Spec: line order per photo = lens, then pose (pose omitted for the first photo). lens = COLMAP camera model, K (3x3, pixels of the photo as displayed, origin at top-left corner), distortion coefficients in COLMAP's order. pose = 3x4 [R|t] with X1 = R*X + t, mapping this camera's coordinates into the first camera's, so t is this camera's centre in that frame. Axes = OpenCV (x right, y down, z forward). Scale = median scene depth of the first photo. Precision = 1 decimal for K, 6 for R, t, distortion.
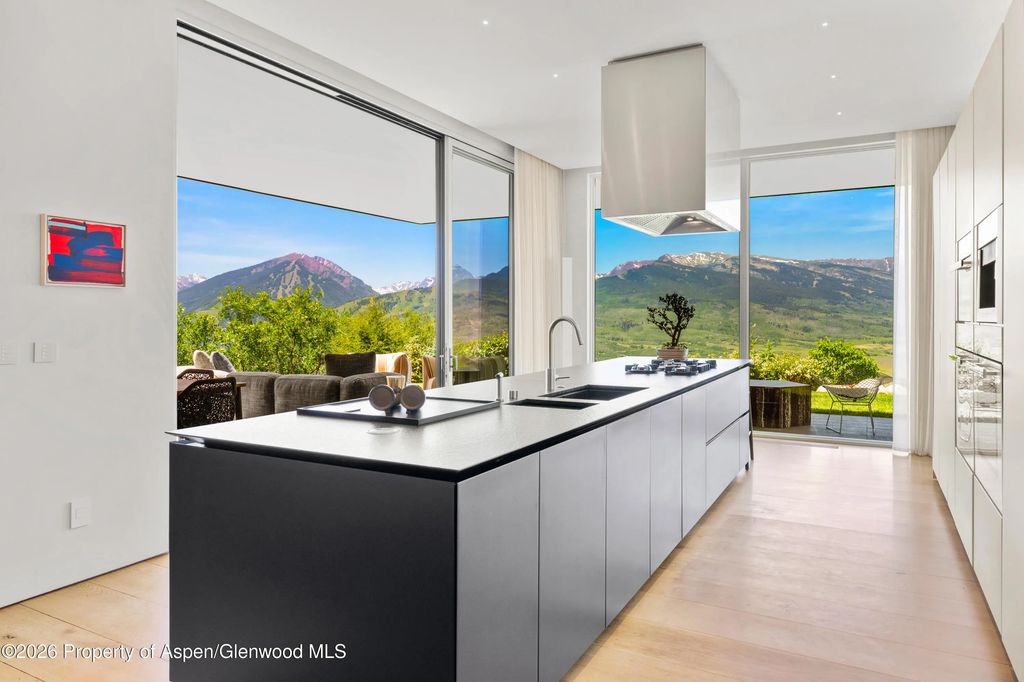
lens RADIAL K [[673.0, 0, 511.8], [0, 673.0, 319.9], [0, 0, 1]] dist [0.001453, -0.000007]
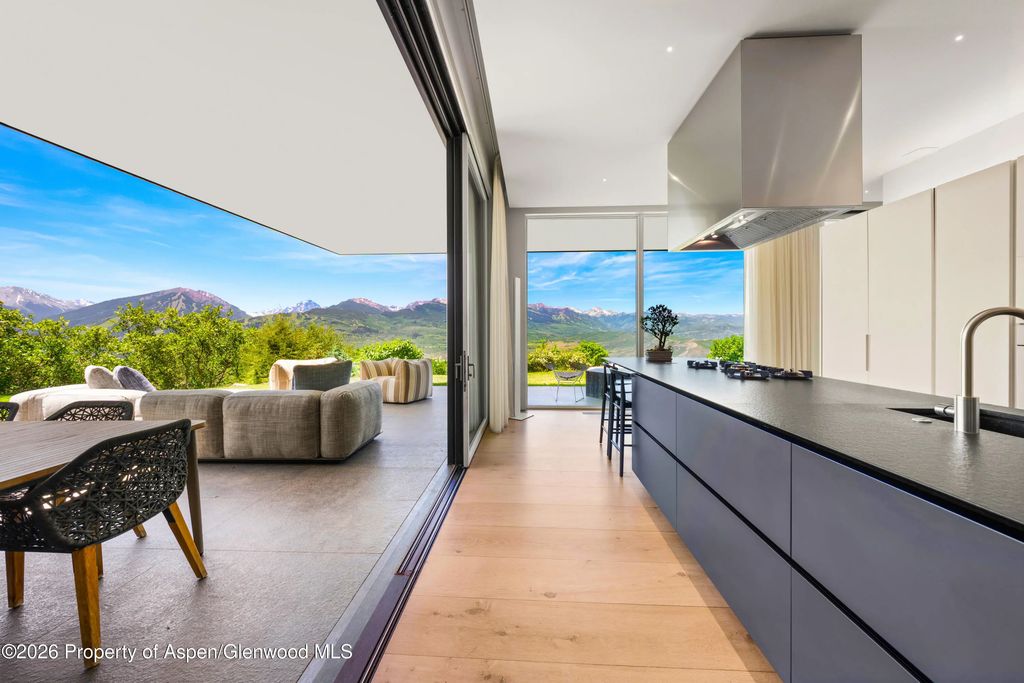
lens RADIAL K [[352.9, 0, 513.8], [0, 352.9, 331.2], [0, 0, 1]] dist [-0.000865, 0.000034]
pose [[0.901961, -0.002344, 0.431812, -0.089203], [0.003992, 0.999988, -0.002909, 0.002843], [-0.431800, 0.004348, 0.901959, 0.184502]]
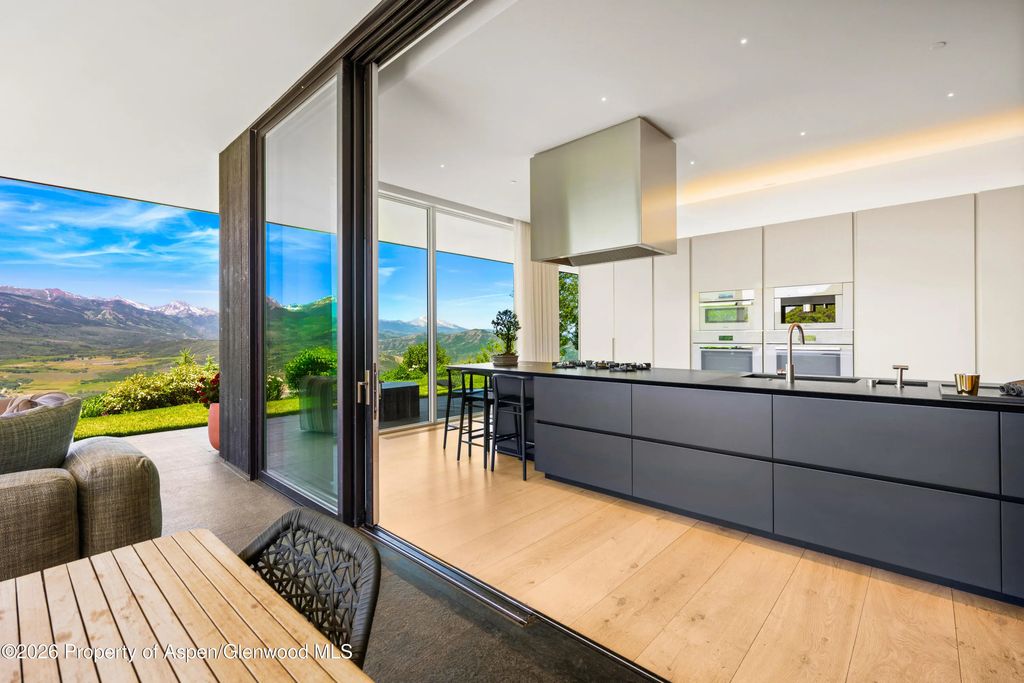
lens RADIAL K [[450.6, 0, 510.8], [0, 450.6, 334.4], [0, 0, 1]] dist [0.001037, 0.000092]
pose [[0.250441, 0.002064, 0.968130, -0.181694], [0.010326, 0.999935, -0.004803, 0.002992], [-0.968077, 0.011200, 0.250403, 0.266600]]
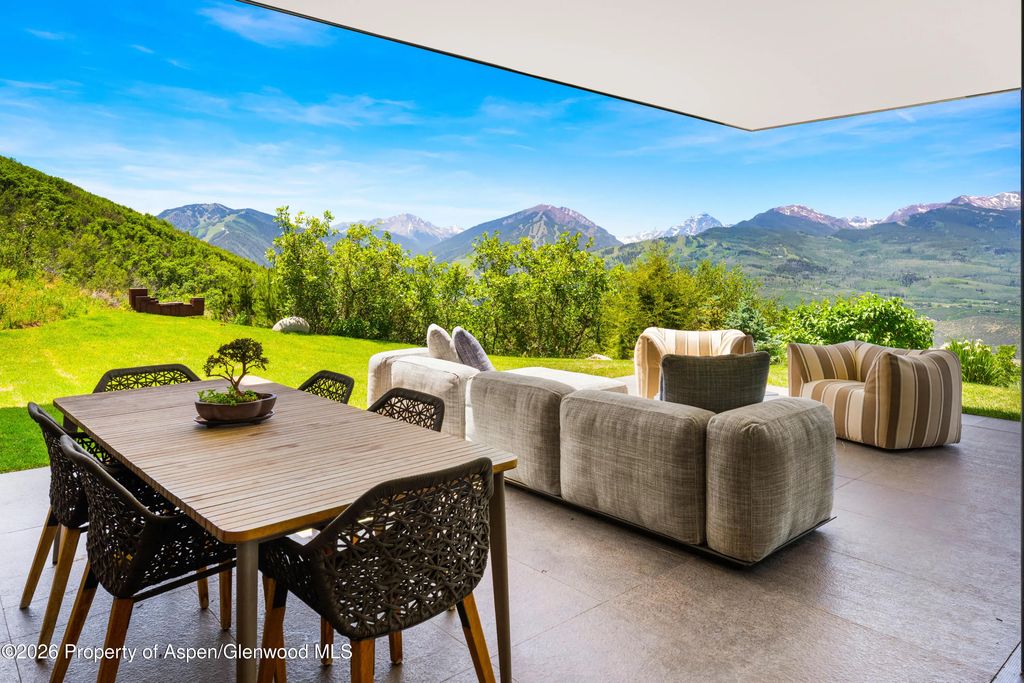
lens RADIAL K [[676.2, 0, 509.5], [0, 676.2, 261.5], [0, 0, 1]] dist [0.000541, 0.000196]
pose [[0.936266, 0.007146, -0.351218, -0.087368], [-0.011370, 0.999886, -0.009966, -0.003899], [0.351107, 0.013324, 0.936241, 0.210762]]
